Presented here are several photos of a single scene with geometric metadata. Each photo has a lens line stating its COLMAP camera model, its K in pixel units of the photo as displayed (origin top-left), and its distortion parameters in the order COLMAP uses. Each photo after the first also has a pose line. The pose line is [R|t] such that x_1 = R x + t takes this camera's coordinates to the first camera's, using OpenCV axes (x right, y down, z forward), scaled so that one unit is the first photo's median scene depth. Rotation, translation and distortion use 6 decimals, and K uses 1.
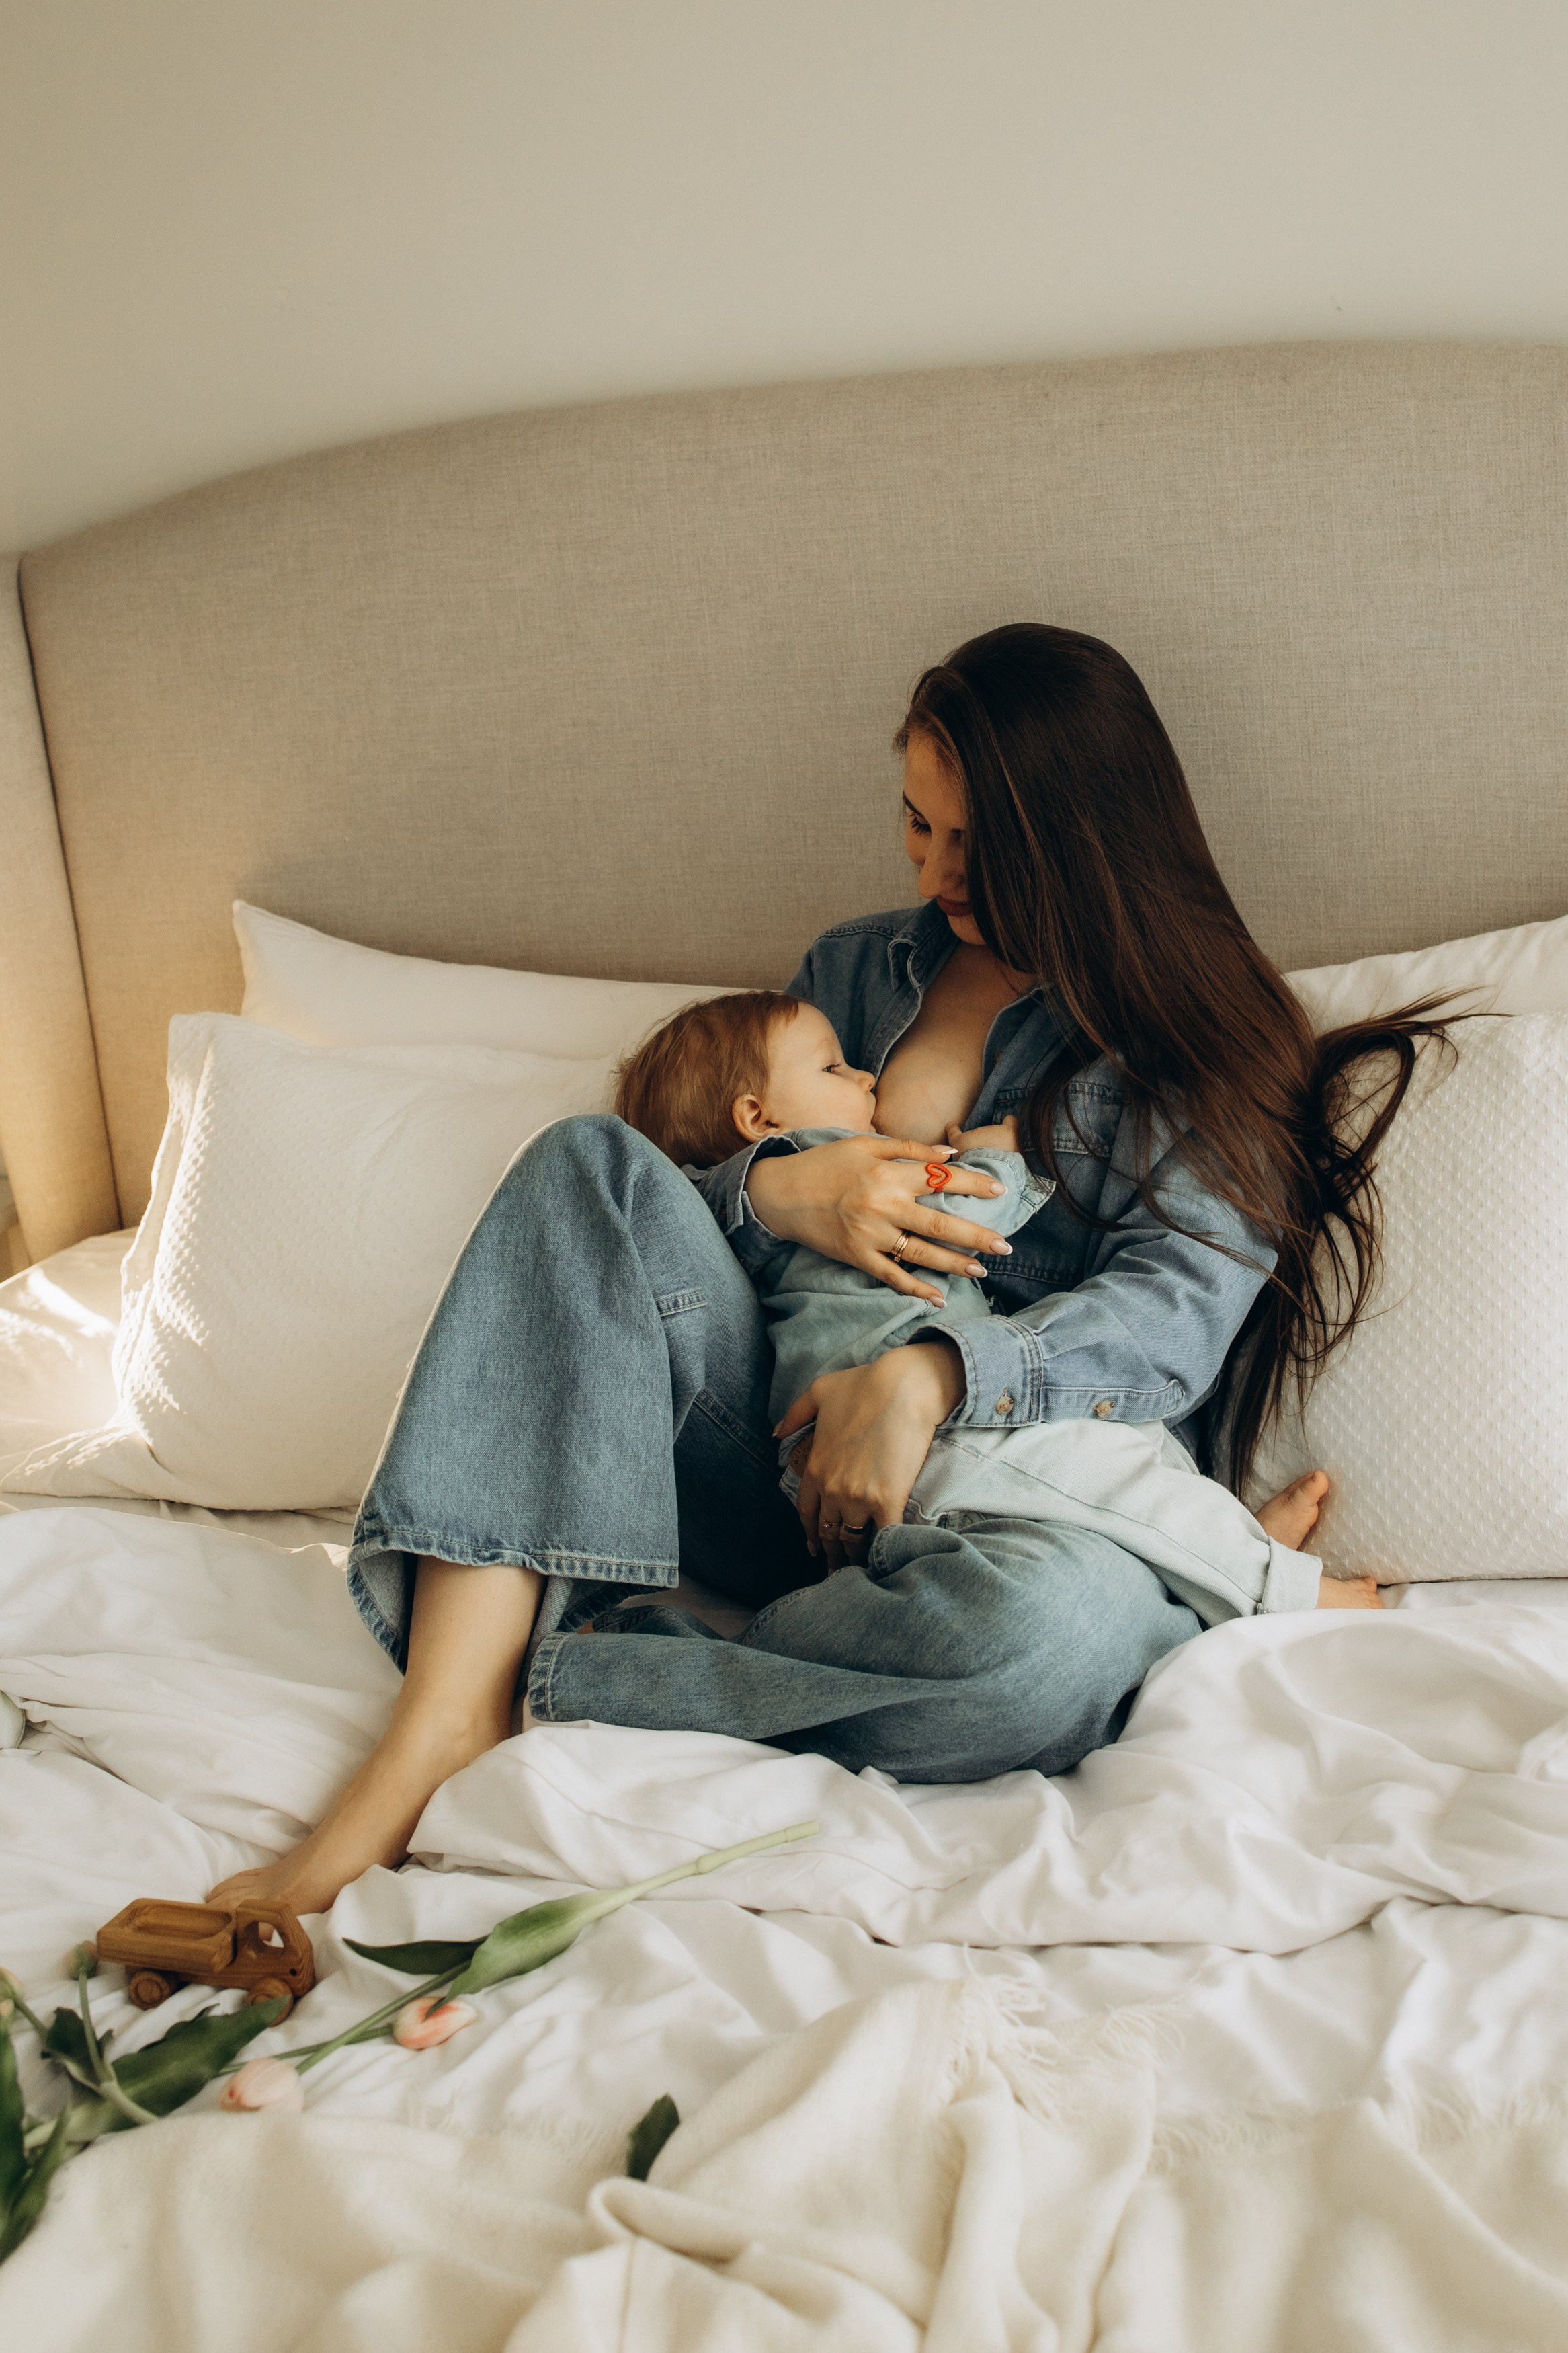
lens RADIAL K [[1952.7, 0, 784.0], [0, 1952.7, 1176.5], [0, 0, 1]] dist [0.010227, -0.002173]
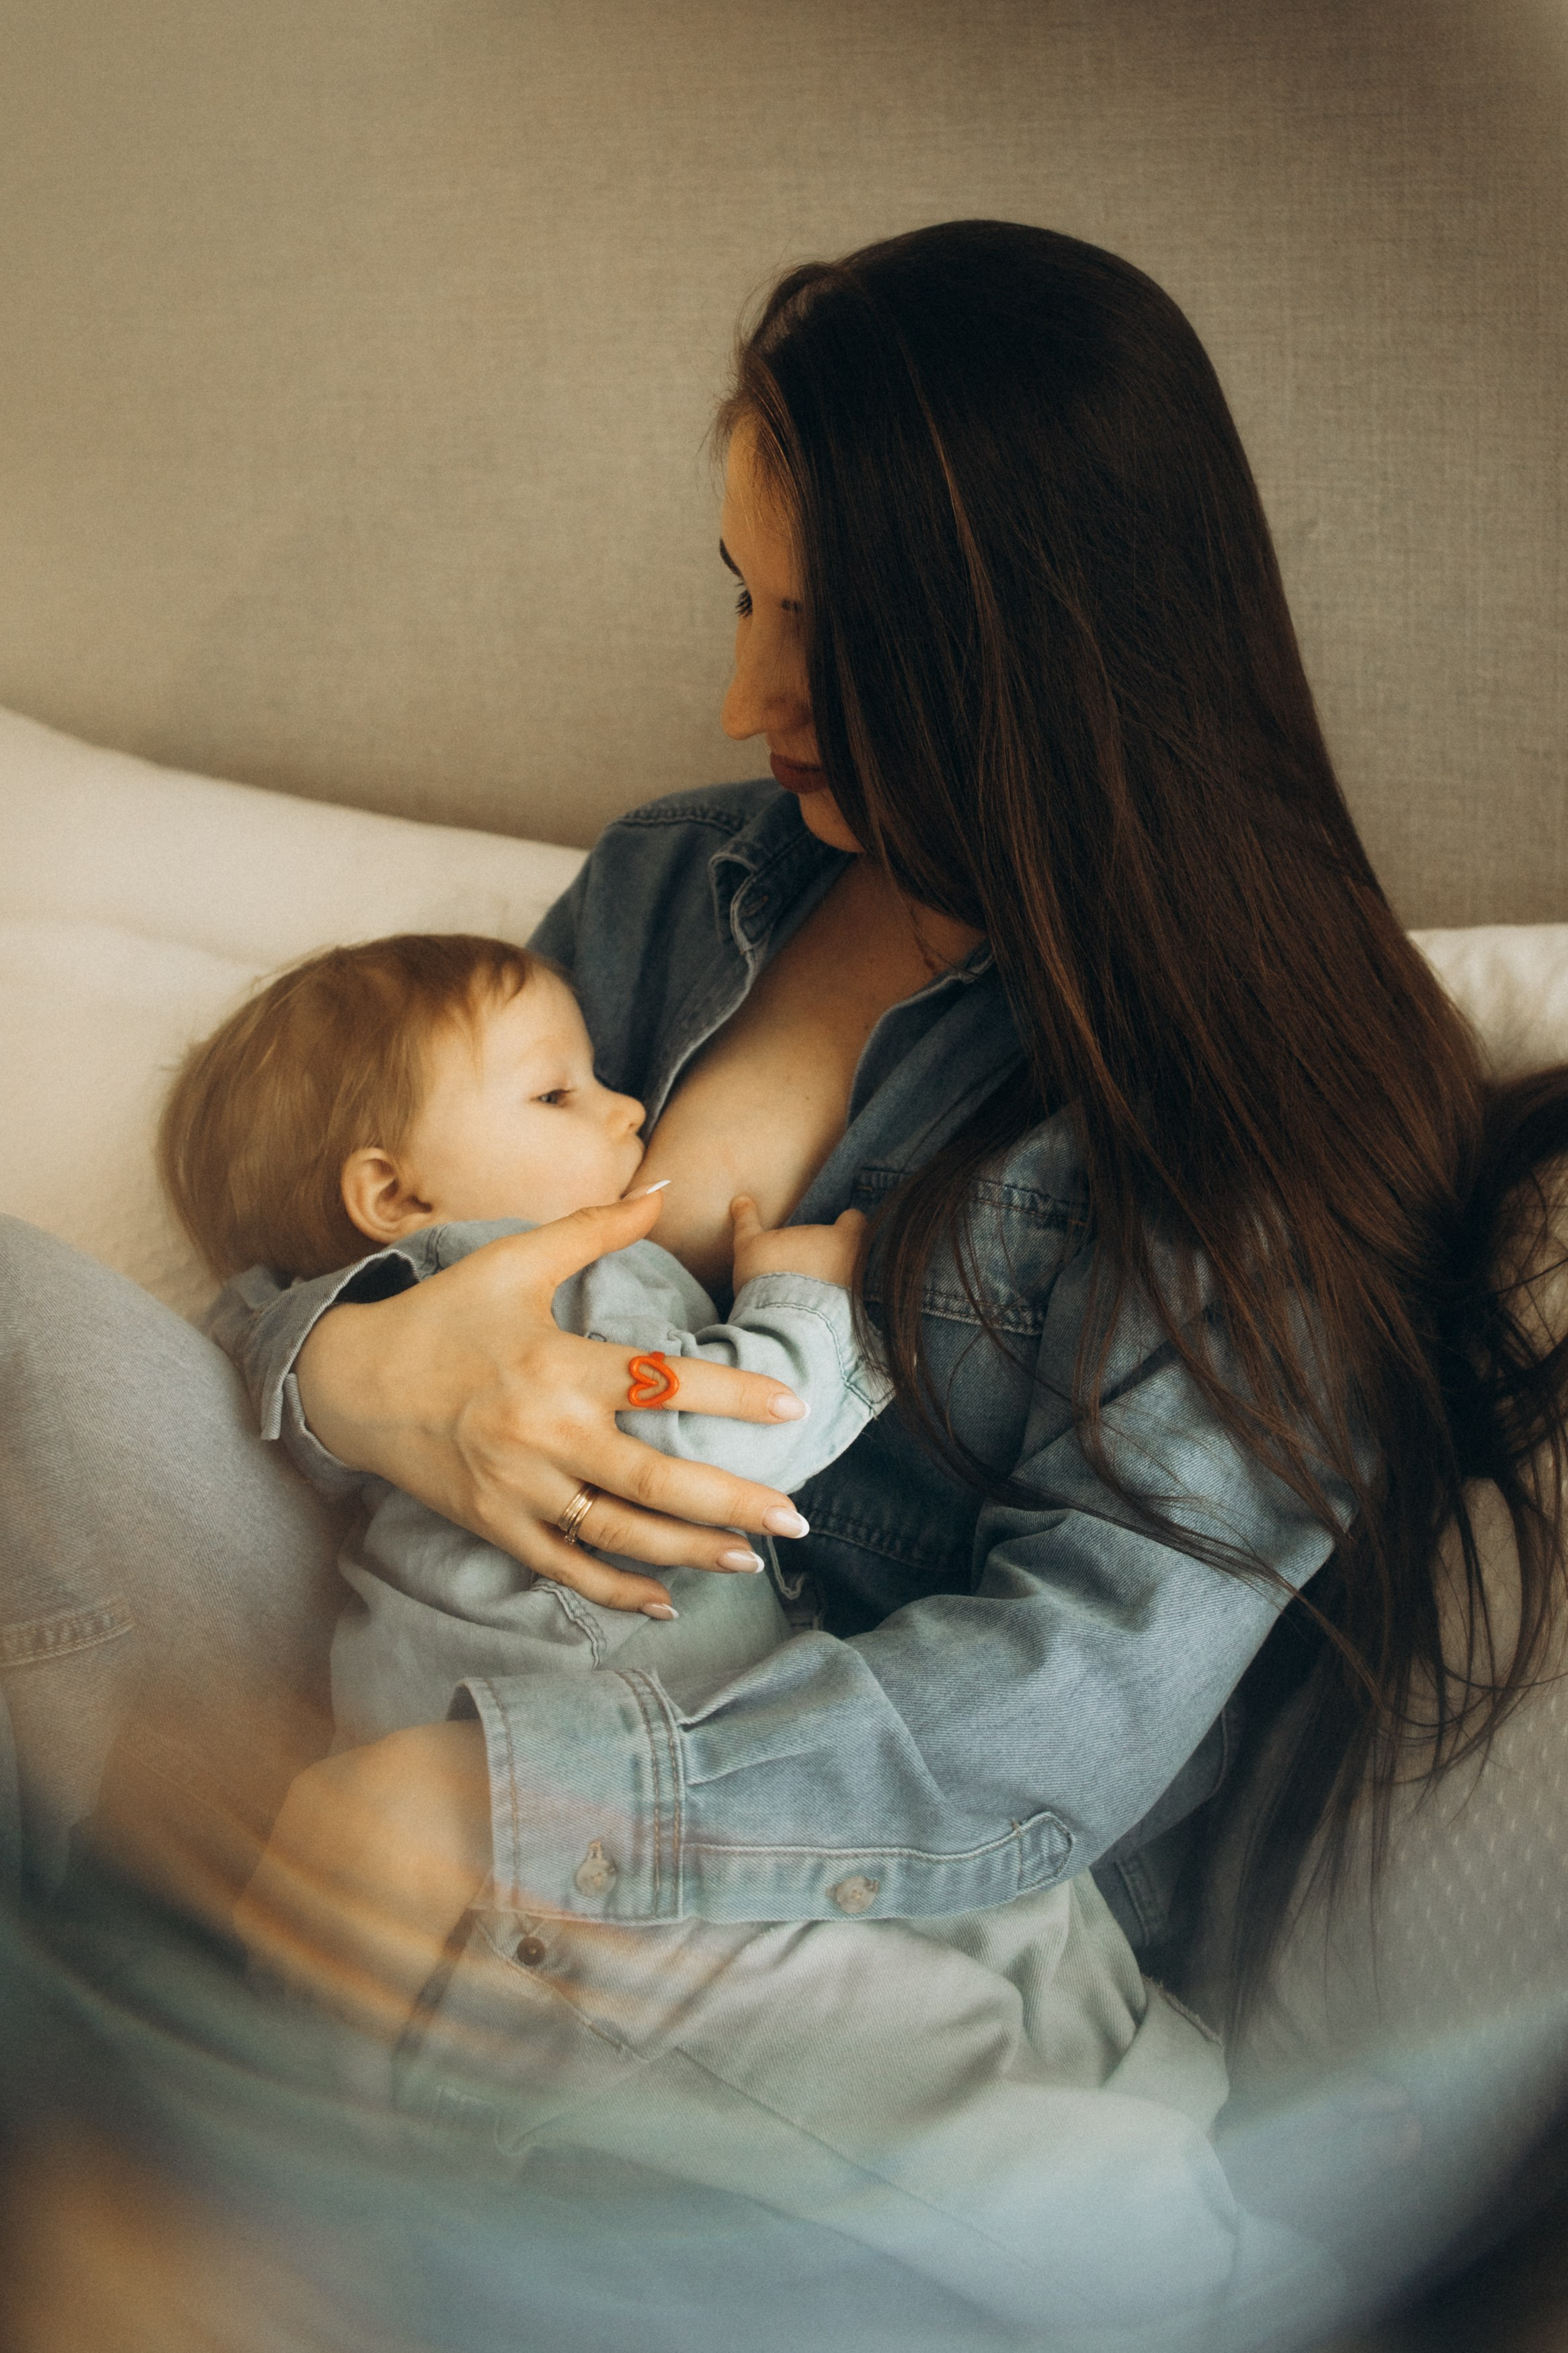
lens RADIAL K [[1952.7, 0, 784.0], [0, 1952.7, 1176.5], [0, 0, 1]] dist [0.010227, -0.002173]
pose [[0.990455, 0.081508, -0.111157, 0.151418], [-0.064908, 0.987221, 0.145541, -0.118751], [0.121600, -0.136937, 0.983088, 0.492003]]
